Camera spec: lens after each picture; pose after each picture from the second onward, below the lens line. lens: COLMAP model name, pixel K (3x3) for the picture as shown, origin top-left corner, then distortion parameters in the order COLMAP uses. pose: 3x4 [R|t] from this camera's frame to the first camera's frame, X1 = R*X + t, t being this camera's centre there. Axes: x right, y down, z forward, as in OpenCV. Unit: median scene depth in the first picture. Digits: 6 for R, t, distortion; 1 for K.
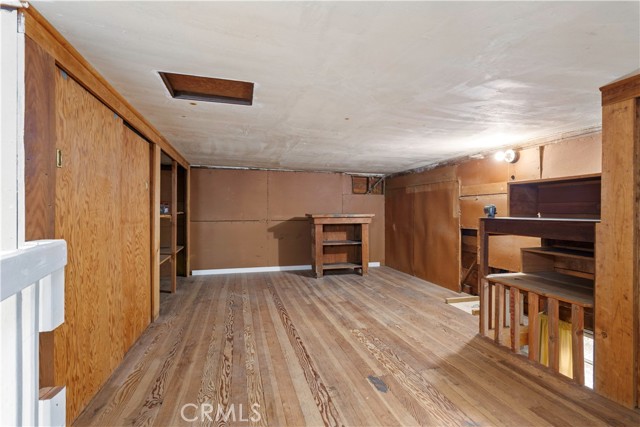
lens RADIAL K [[323.7, 0, 323.1], [0, 323.7, 210.2], [0, 0, 1]] dist [-0.000611, 0.000221]
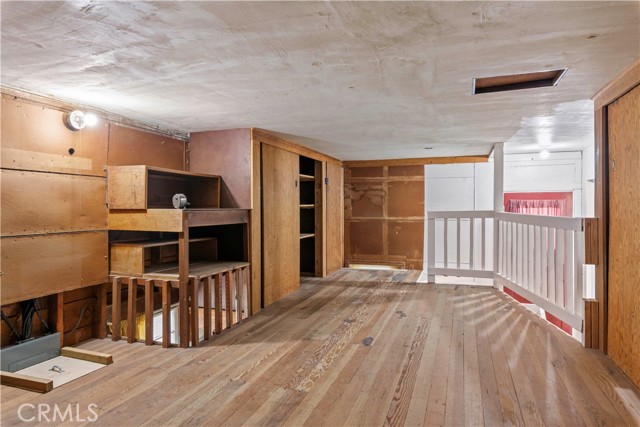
lens RADIAL K [[424.5, 0, 321.4], [0, 424.5, 215.0], [0, 0, 1]] dist [-0.001582, -0.000340]
pose [[-0.835526, -0.014040, 0.549271, -0.442137], [-0.002983, 0.999775, 0.021017, 0.016019], [-0.549442, 0.015922, -0.835380, 1.914067]]
